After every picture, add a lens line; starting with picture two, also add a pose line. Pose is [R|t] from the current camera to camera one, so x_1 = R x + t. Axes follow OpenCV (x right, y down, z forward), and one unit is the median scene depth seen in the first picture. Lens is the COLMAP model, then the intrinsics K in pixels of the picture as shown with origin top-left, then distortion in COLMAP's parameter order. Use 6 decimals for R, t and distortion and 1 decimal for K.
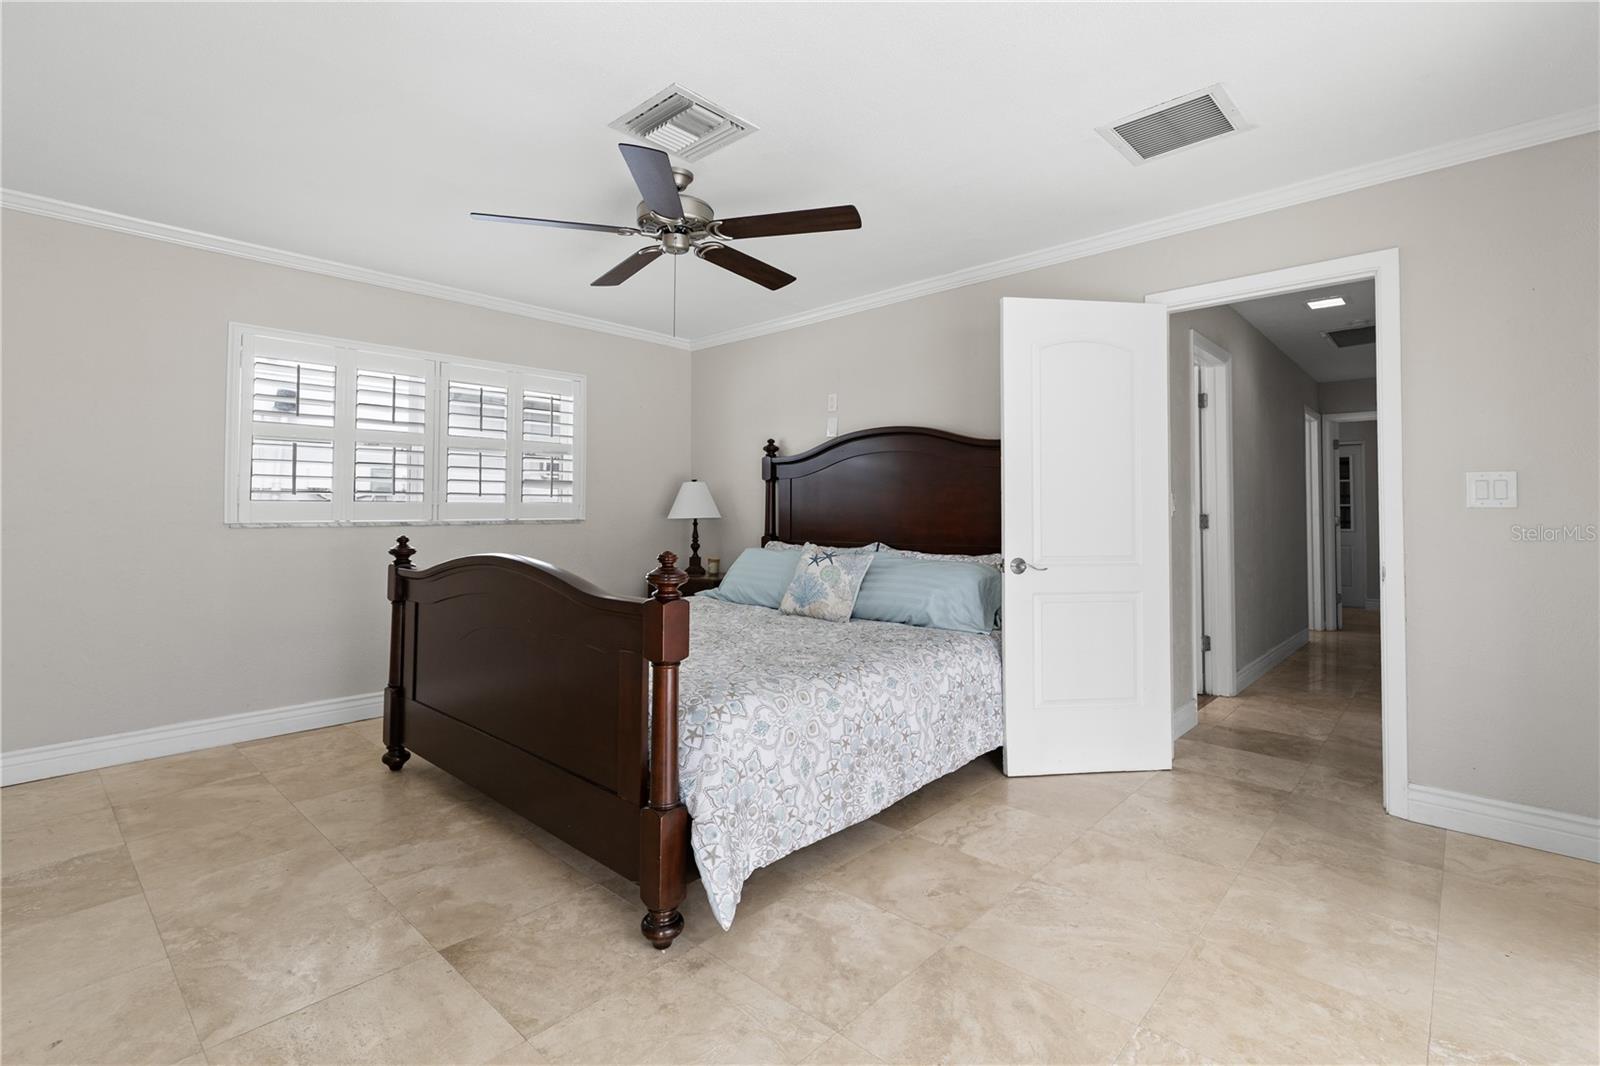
lens RADIAL K [[733.1, 0, 800.7], [0, 733.1, 493.4], [0, 0, 1]] dist [0.001486, 0.000038]
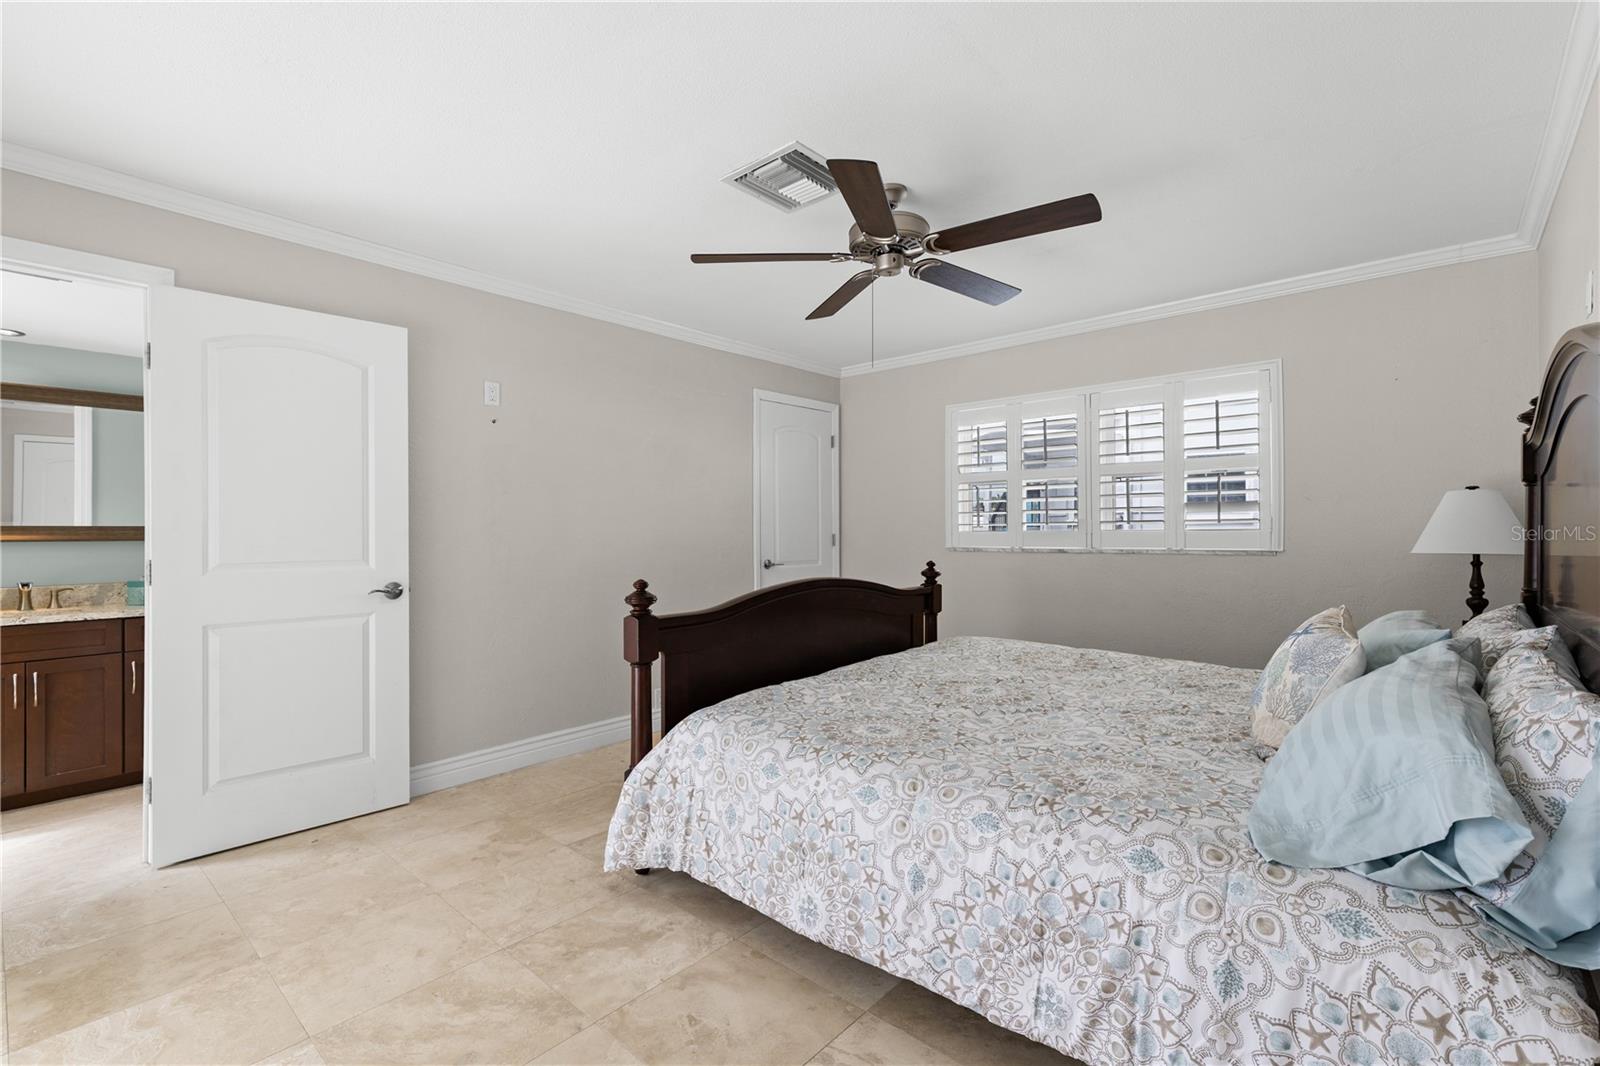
lens RADIAL K [[718.7, 0, 809.6], [0, 718.7, 524.8], [0, 0, 1]] dist [0.001235, -0.000241]
pose [[0.022038, -0.009279, -0.999714, 0.764134], [0.030189, 0.999507, -0.008612, 0.000344], [0.999301, -0.029991, 0.022307, 0.867470]]
